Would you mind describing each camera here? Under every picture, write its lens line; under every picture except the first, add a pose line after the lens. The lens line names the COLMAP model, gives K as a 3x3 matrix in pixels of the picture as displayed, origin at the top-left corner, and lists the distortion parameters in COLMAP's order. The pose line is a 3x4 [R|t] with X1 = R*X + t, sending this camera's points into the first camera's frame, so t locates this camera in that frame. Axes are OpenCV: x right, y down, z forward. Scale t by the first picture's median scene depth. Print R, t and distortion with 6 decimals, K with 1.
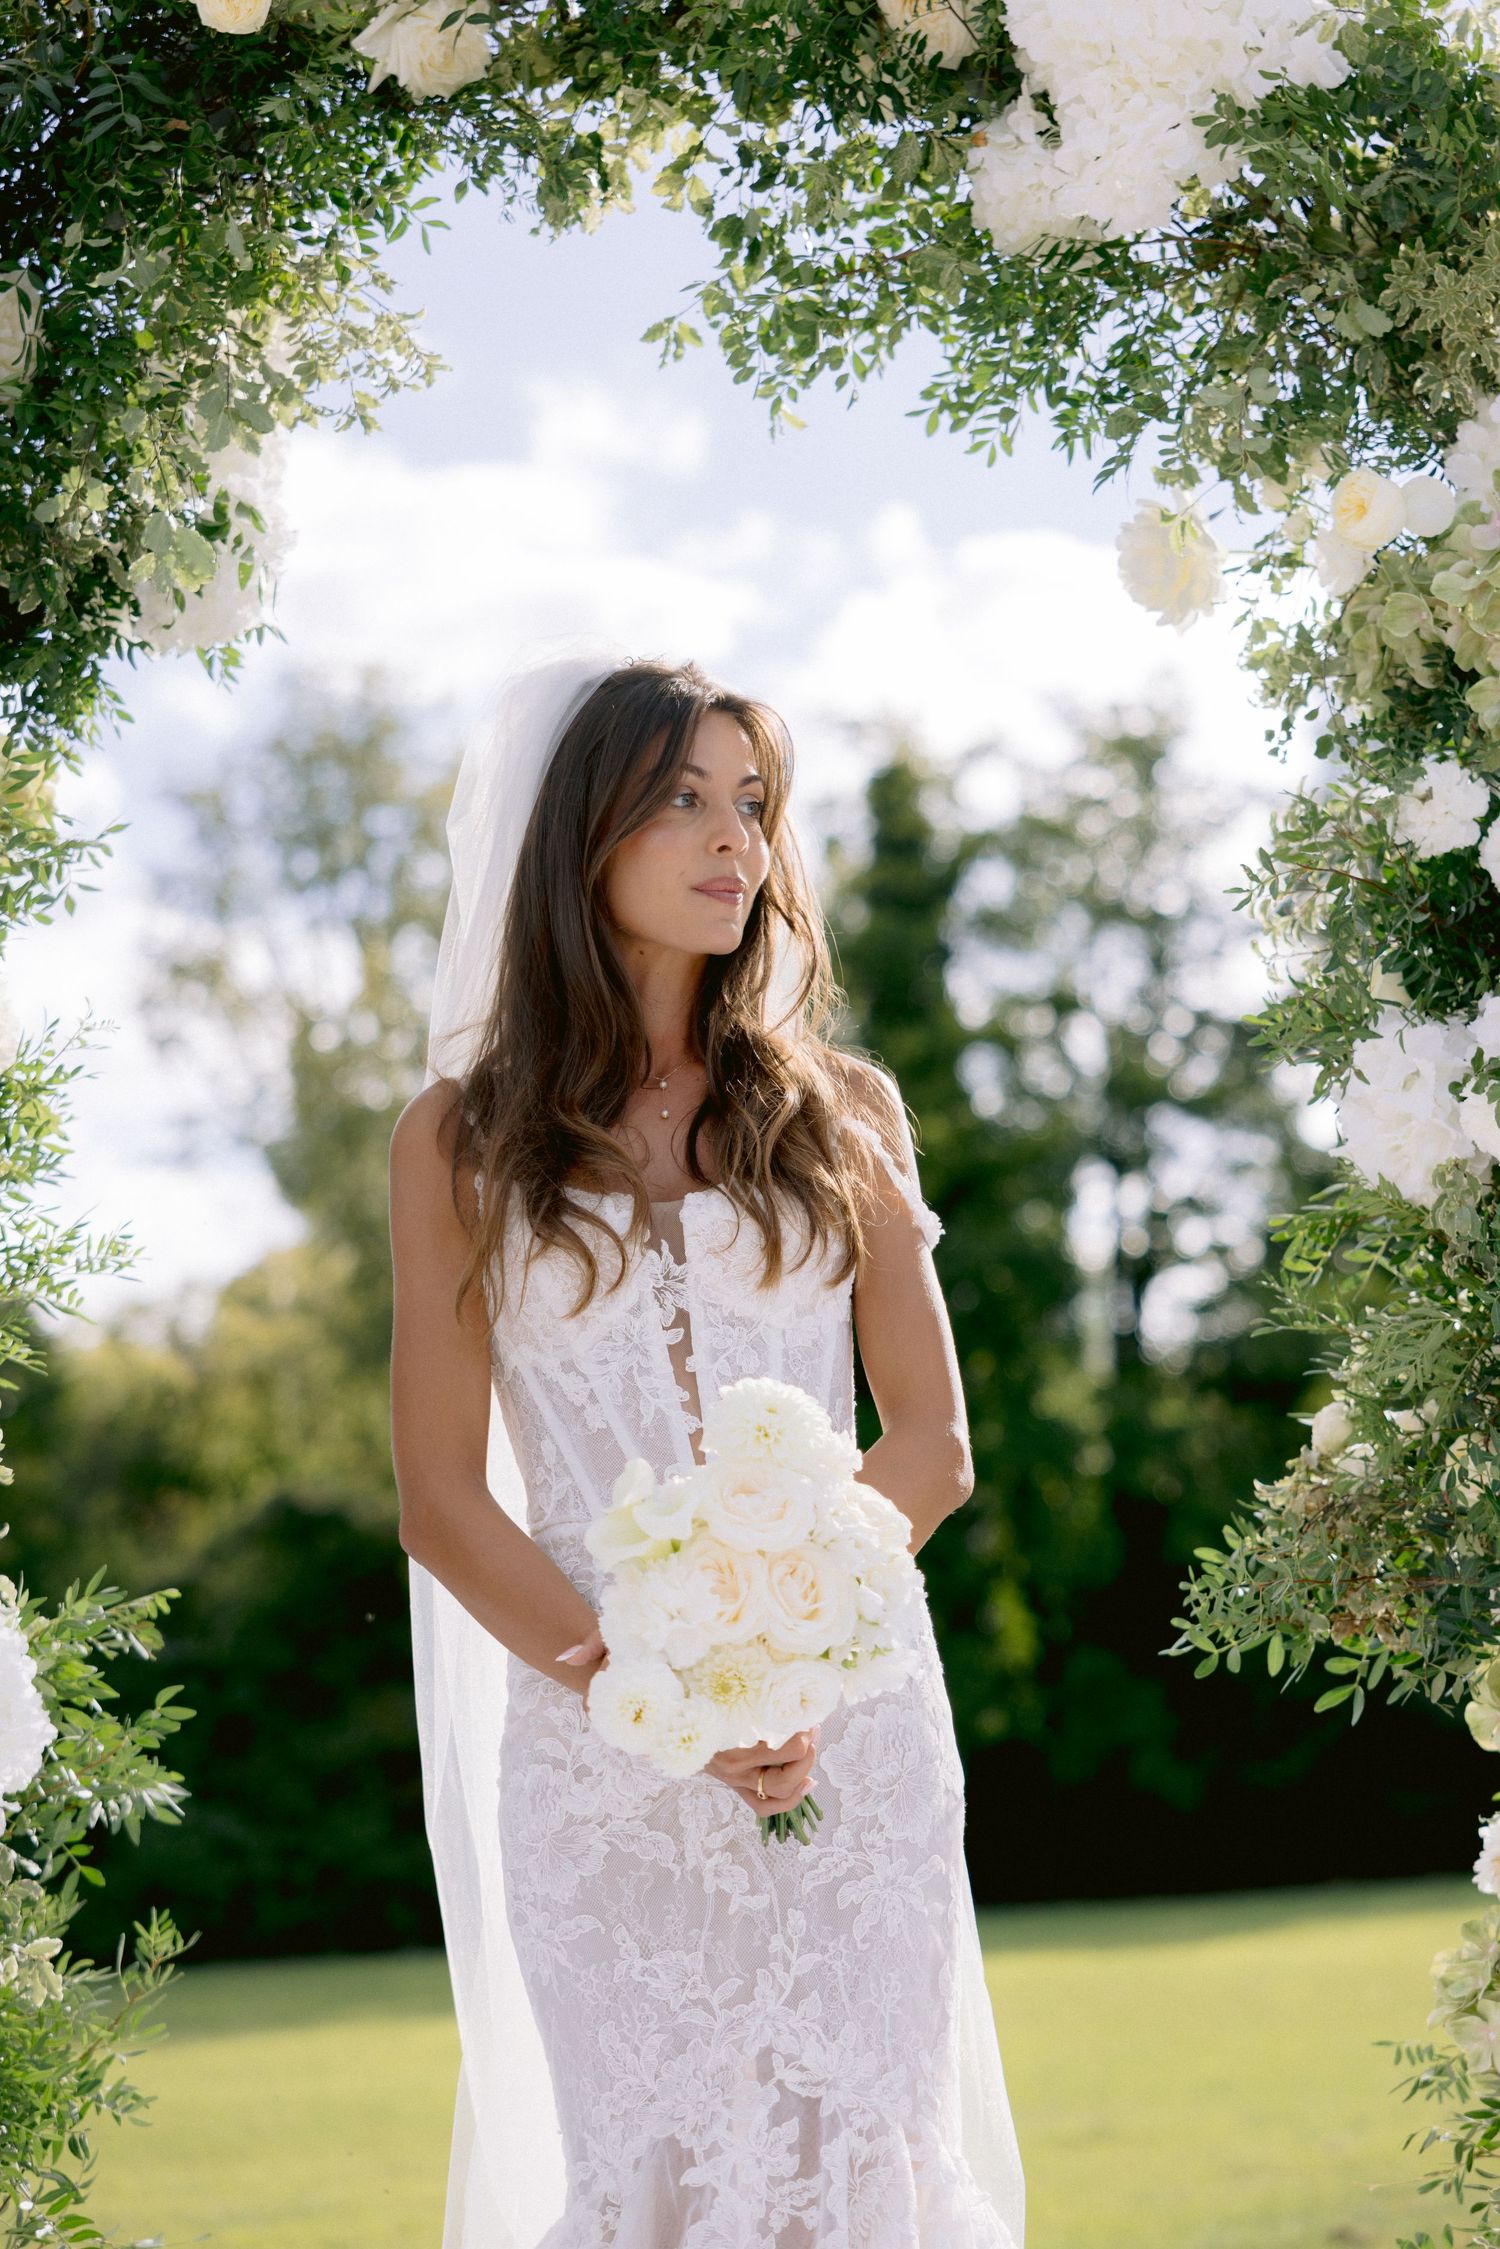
lens RADIAL K [[4723.8, 0, 750.1], [0, 4723.8, 929.3], [0, 0, 1]] dist [0.073100, 0.218464]
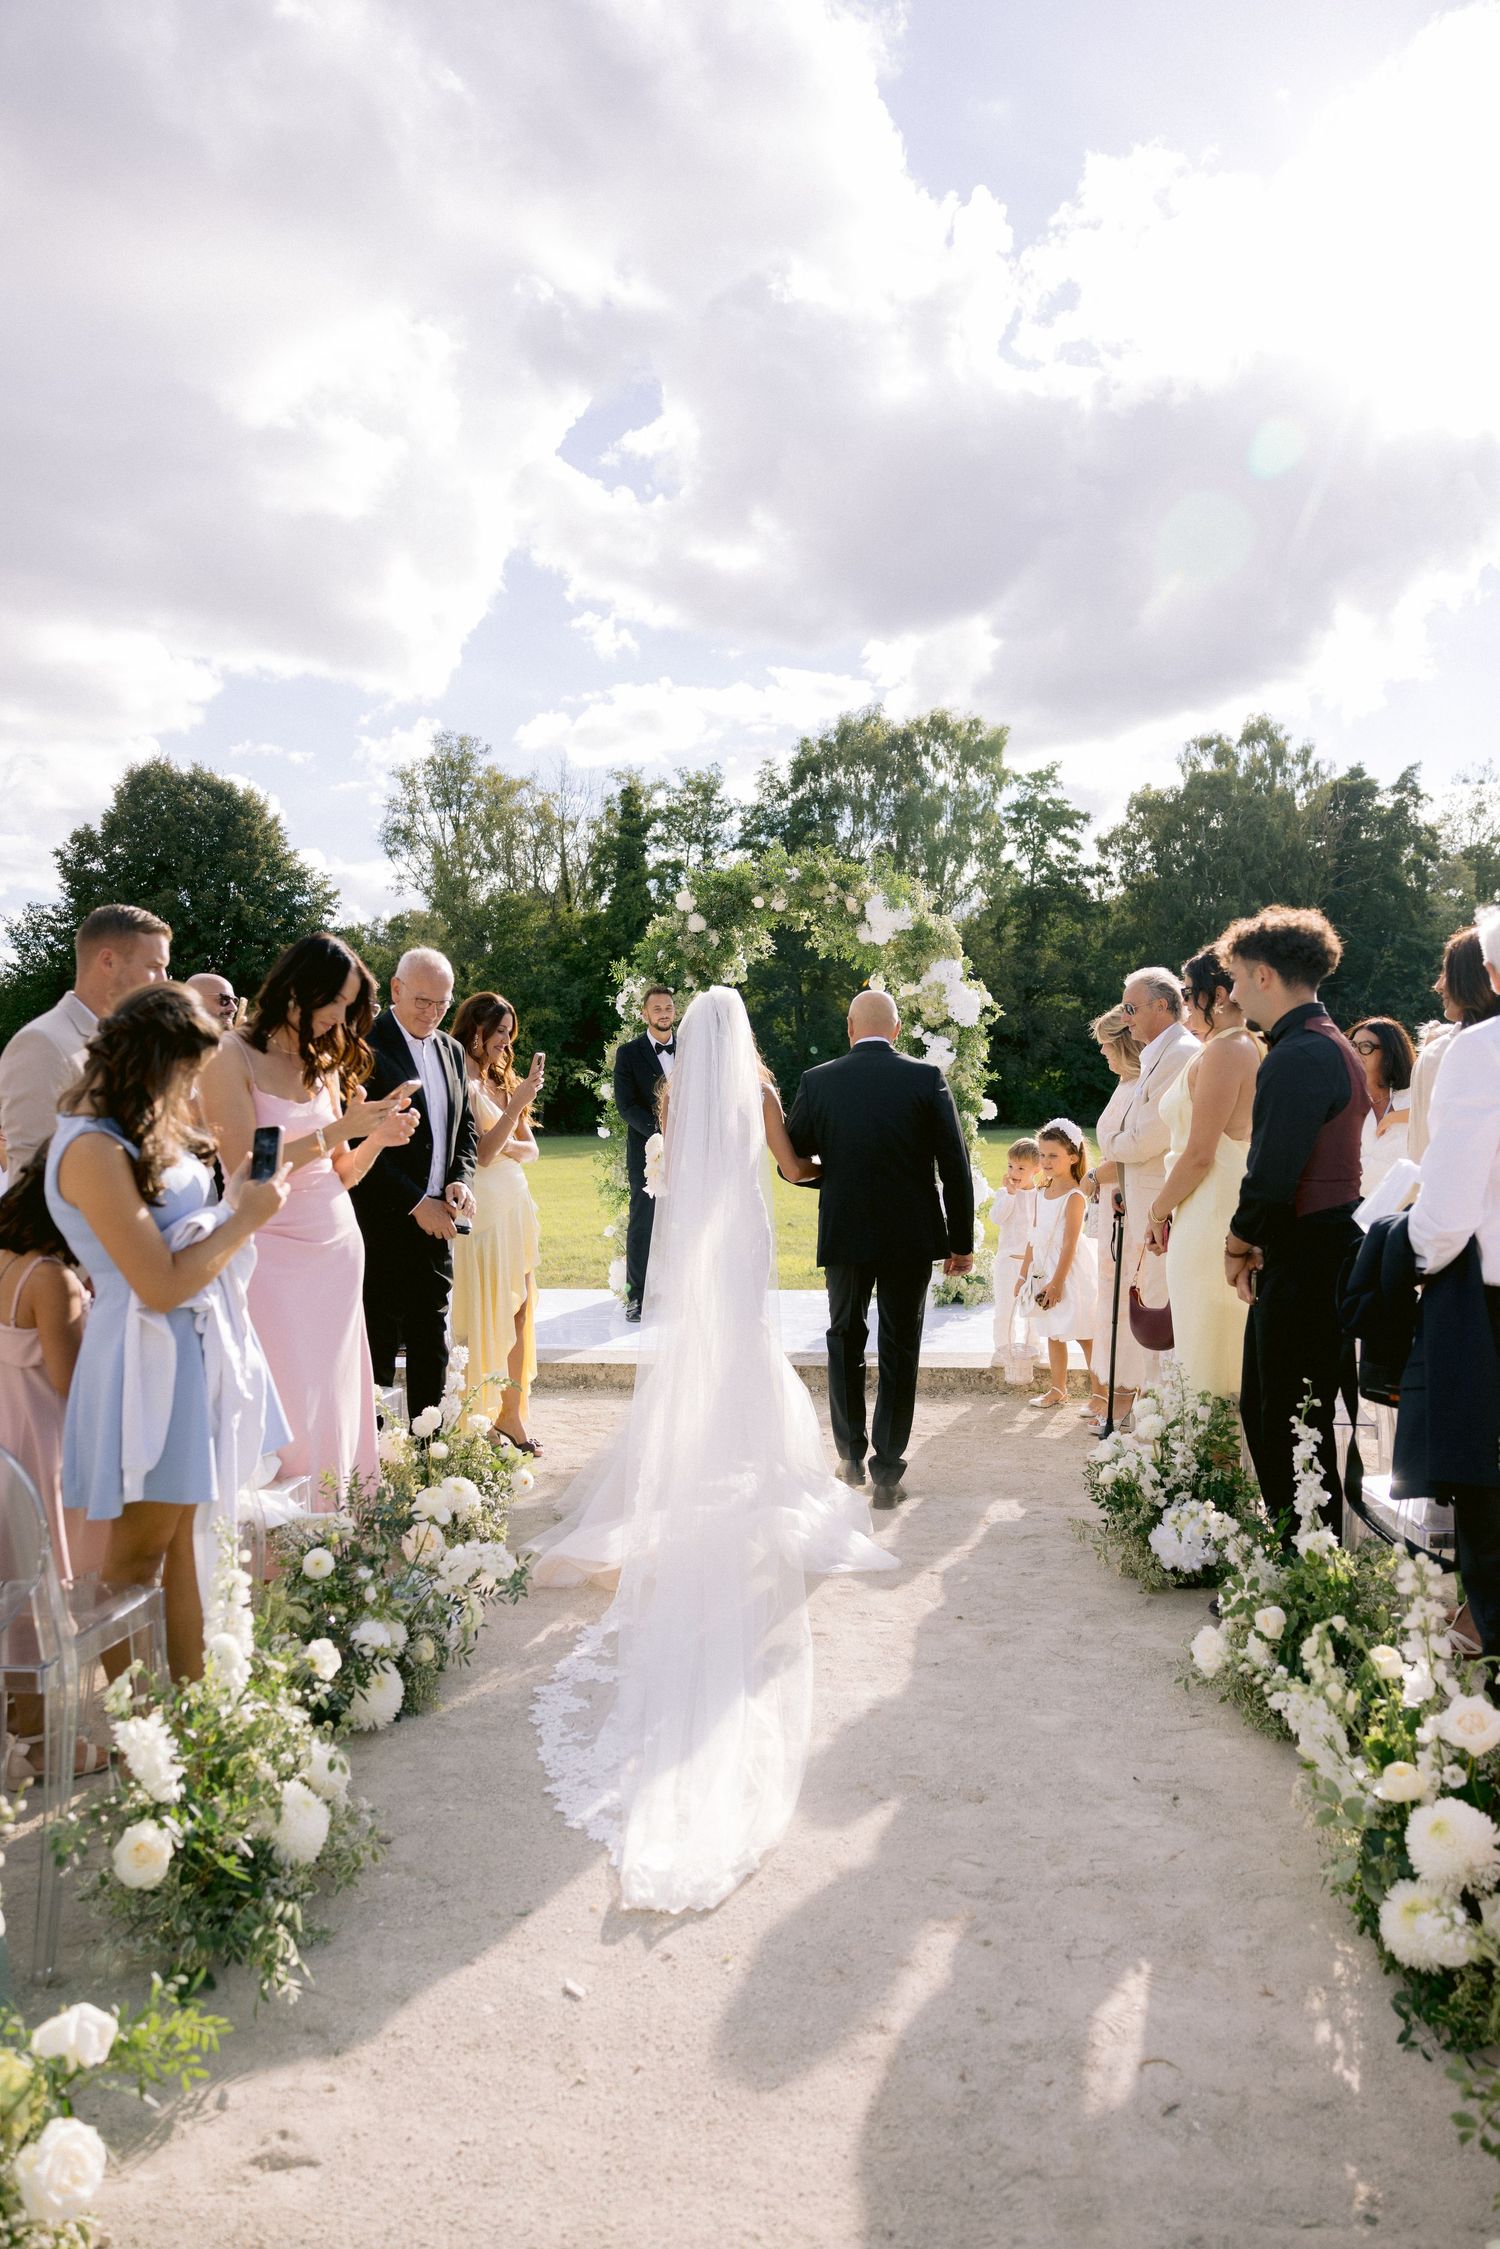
lens RADIAL K [[1564.3, 0, 701.2], [0, 1564.3, 1083.1], [0, 0, 1]] dist [0.001097, 0.003117]
pose [[0.991676, 0.056788, 0.115560, -0.035080], [-0.076376, 0.981980, 0.172865, -0.025585], [-0.103661, -0.180252, 0.978143, -0.098866]]
